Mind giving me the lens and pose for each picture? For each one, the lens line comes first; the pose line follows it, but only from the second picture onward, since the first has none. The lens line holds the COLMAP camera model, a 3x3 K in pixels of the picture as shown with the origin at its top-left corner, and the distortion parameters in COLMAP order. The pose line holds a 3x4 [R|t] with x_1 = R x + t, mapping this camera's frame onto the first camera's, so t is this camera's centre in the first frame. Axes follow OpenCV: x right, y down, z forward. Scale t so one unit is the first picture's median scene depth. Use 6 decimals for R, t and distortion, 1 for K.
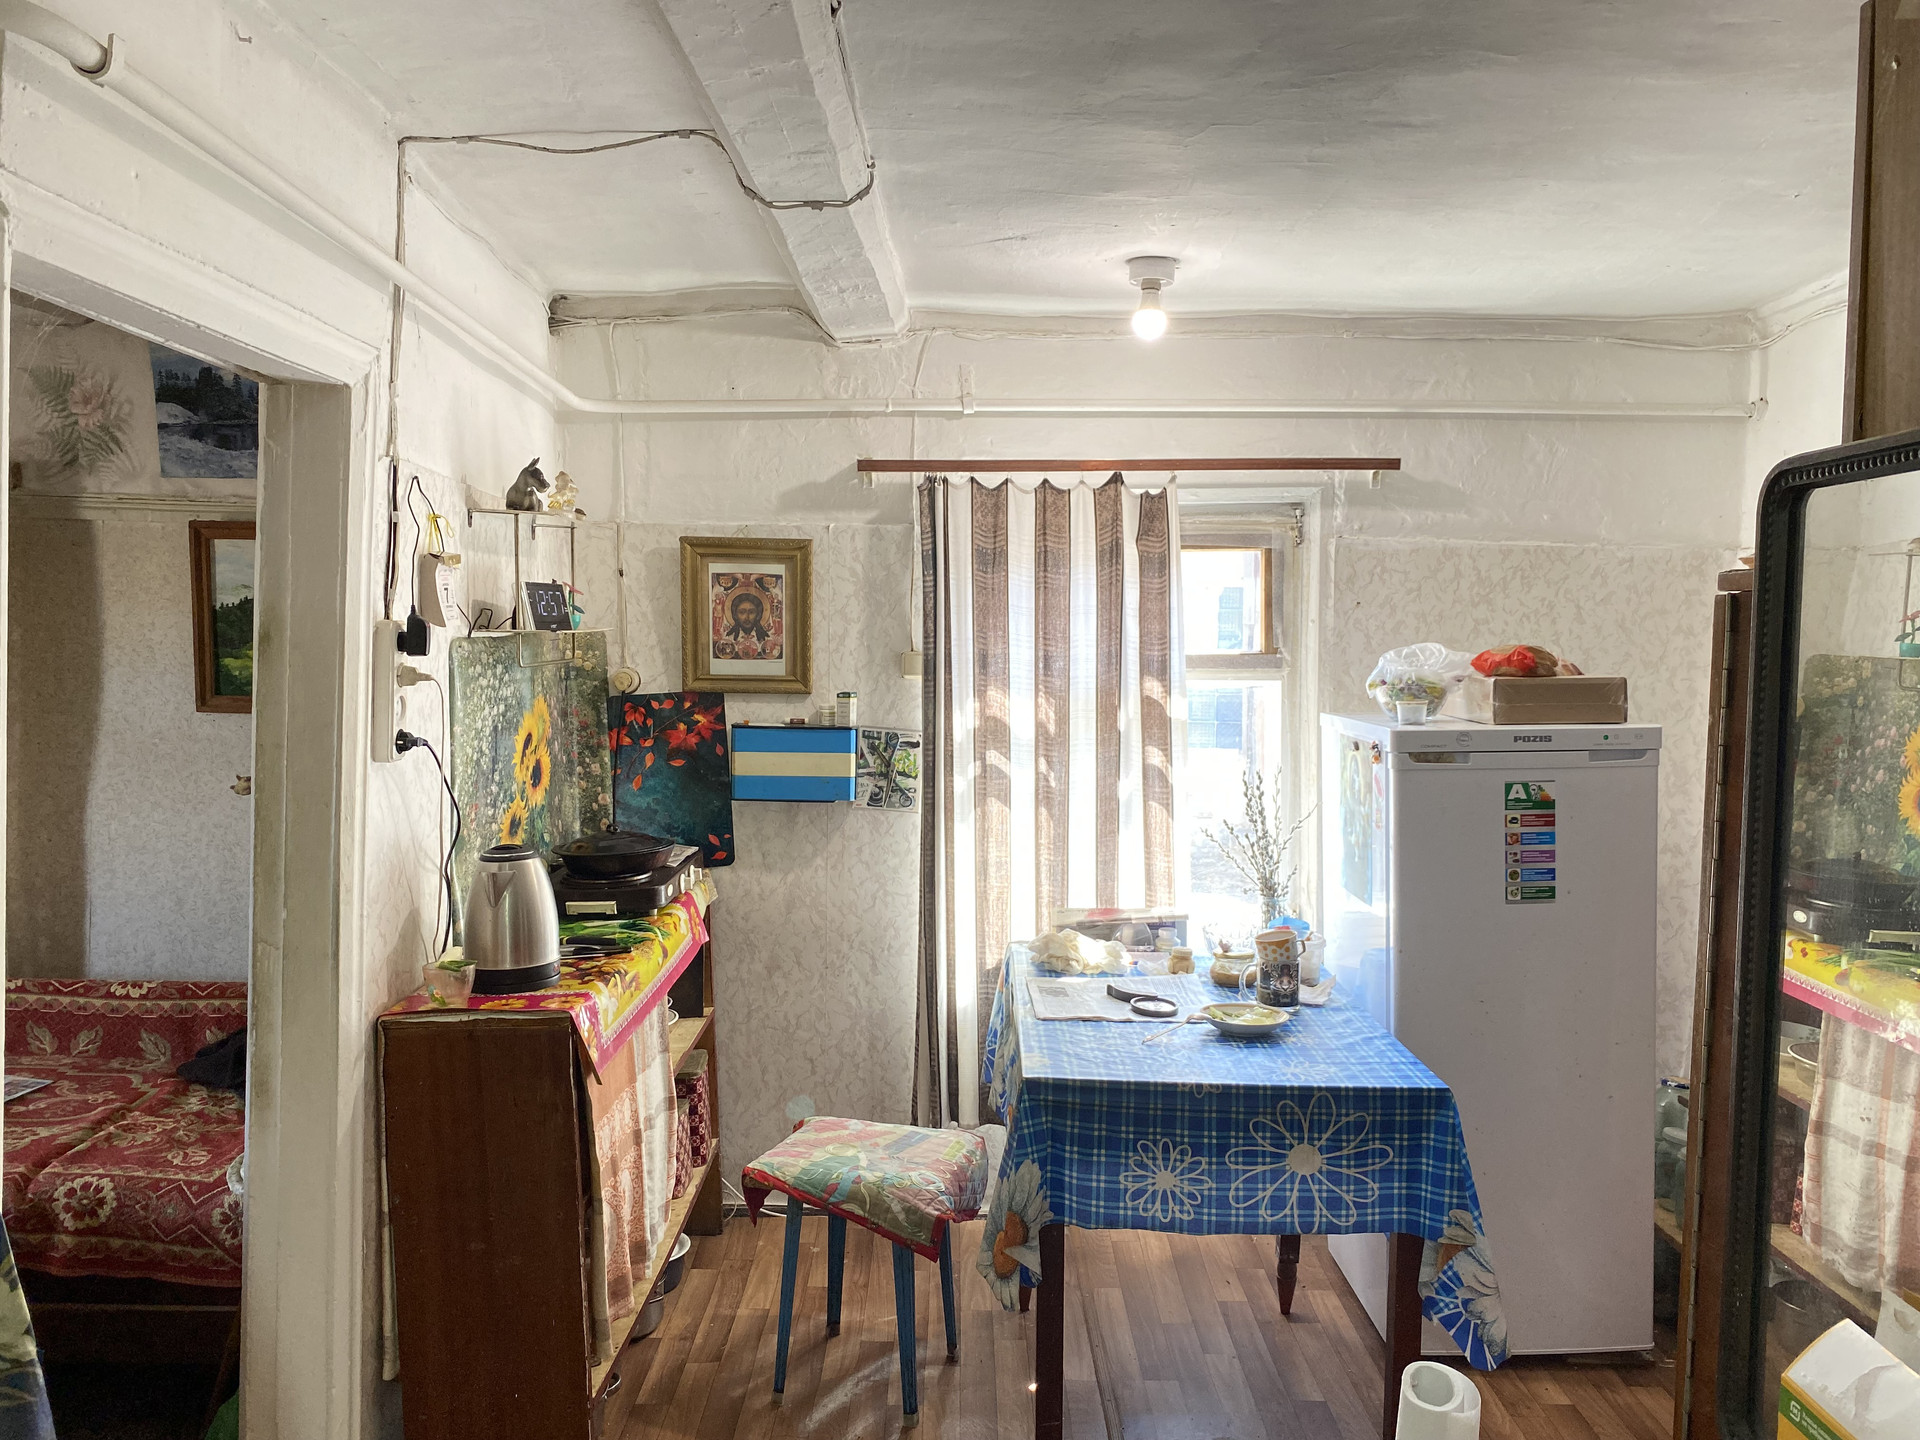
lens RADIAL K [[1454.8, 0, 956.6], [0, 1454.8, 716.3], [0, 0, 1]] dist [-0.010272, -0.010823]
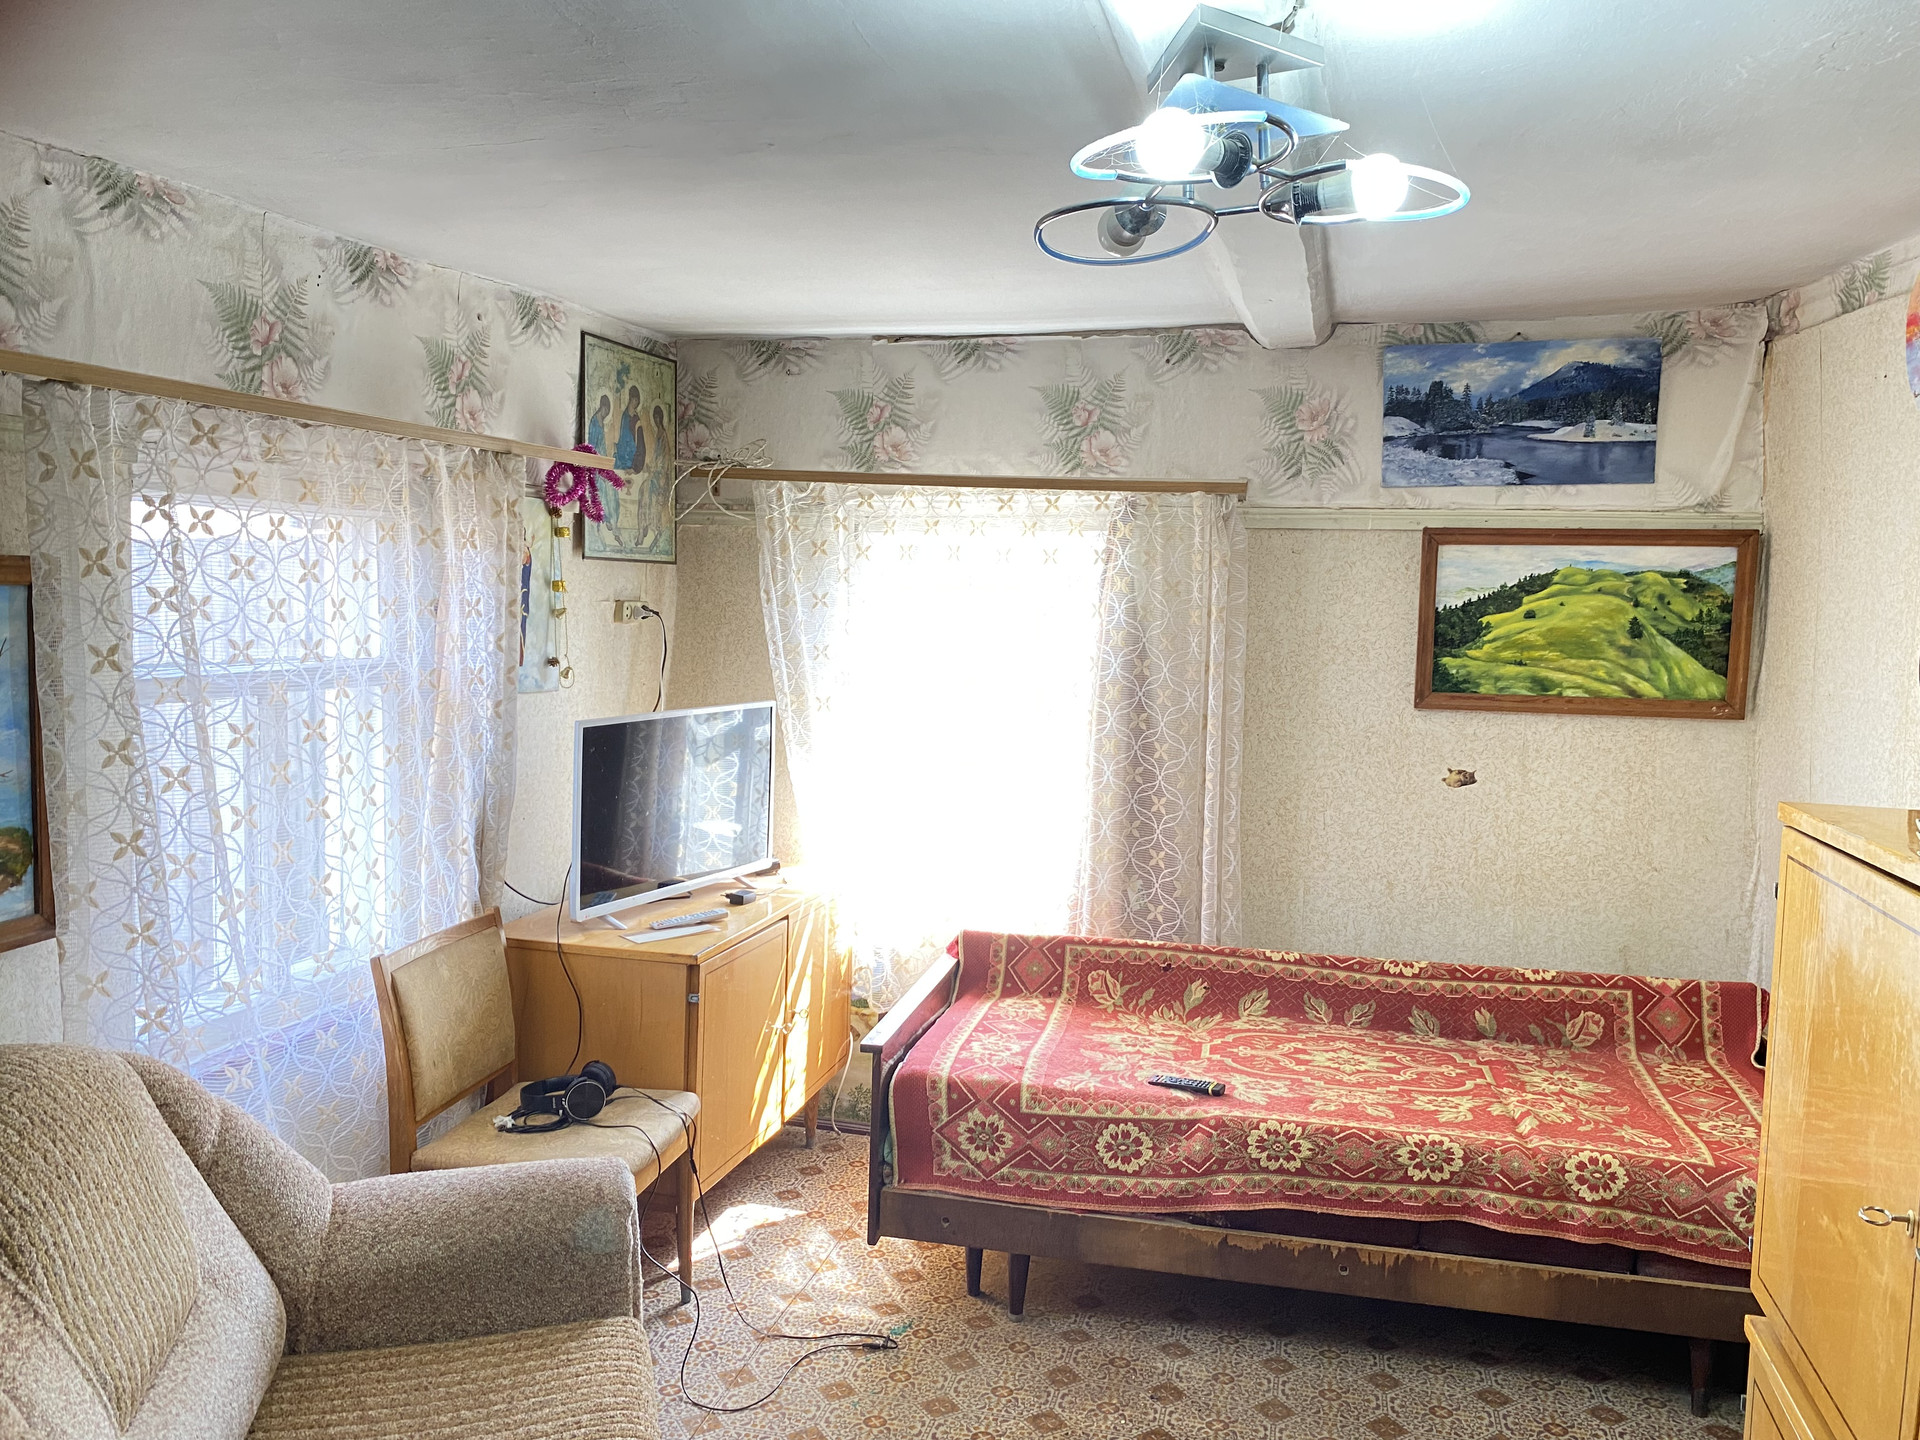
lens RADIAL K [[1454.8, 0, 955.8], [0, 1454.8, 717.7], [0, 0, 1]] dist [-0.010272, -0.010823]
pose [[0.959697, 0.012455, -0.280759, -0.588758], [-0.006553, 0.999738, 0.021950, -0.018555], [0.280959, -0.019226, 0.959527, -0.123269]]
